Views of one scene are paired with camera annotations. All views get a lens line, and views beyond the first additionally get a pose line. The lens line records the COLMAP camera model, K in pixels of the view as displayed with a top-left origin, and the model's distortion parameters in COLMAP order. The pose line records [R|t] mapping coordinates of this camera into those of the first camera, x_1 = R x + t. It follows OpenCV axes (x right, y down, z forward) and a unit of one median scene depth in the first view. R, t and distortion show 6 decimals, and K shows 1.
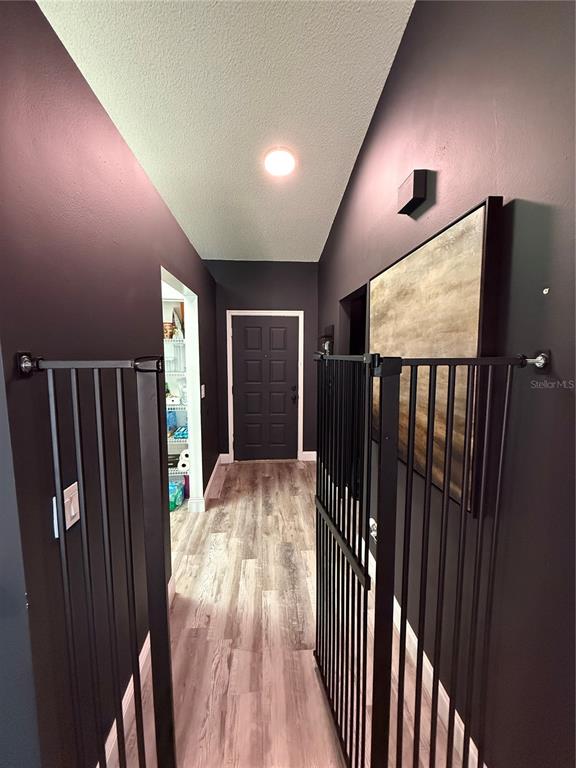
lens RADIAL K [[301.8, 0, 287.0], [0, 301.8, 381.3], [0, 0, 1]] dist [-0.001146, -0.000198]
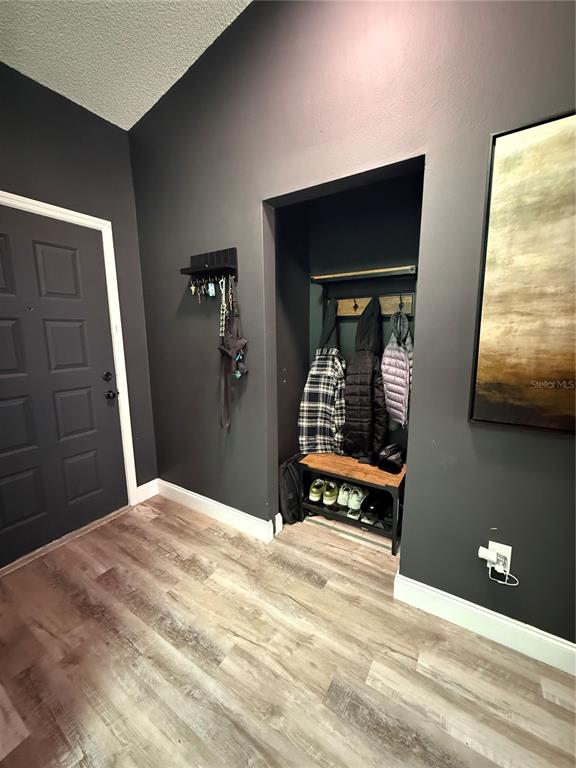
lens RADIAL K [[301.8, 0, 287.6], [0, 301.8, 385.4], [0, 0, 1]] dist [-0.001146, -0.000198]
pose [[0.599217, -0.144252, 0.787484, -0.246313], [0.083620, 0.989530, 0.117634, 0.002311], [-0.796208, -0.004638, 0.605005, 0.556981]]
